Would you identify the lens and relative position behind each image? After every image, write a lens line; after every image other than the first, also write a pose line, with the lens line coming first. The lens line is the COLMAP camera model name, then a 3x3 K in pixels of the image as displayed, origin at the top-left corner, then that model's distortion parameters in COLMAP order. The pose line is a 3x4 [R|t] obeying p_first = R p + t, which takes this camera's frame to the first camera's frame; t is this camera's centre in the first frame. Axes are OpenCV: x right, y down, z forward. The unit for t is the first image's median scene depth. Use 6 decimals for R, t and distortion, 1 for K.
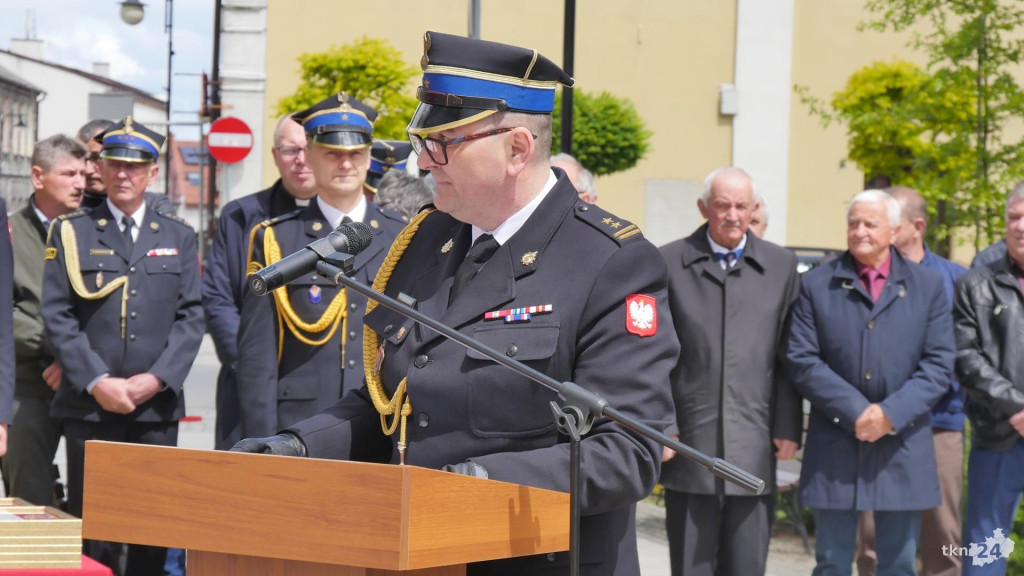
lens RADIAL K [[2824.6, 0, 512.0], [0, 2824.6, 288.0], [0, 0, 1]] dist [-0.445479, 6.727132]
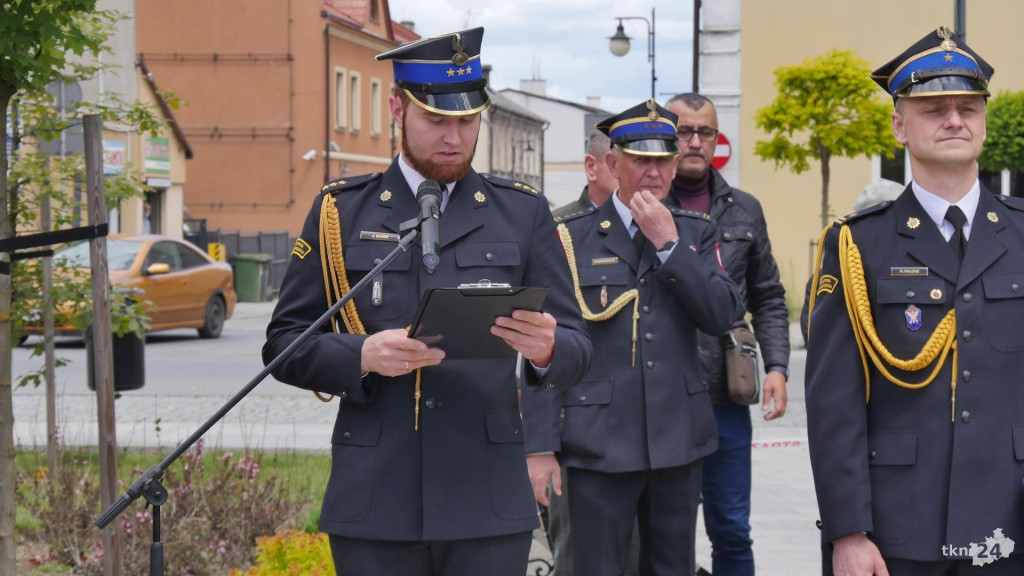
lens RADIAL K [[892.0, 0, 512.0], [0, 892.0, 288.0], [0, 0, 1]] dist [-0.008450, -0.007460]
pose [[0.973286, -0.017529, -0.228927, -0.096859], [0.027625, 0.998778, 0.040971, -0.014473], [0.227929, -0.046200, 0.972581, 0.631474]]
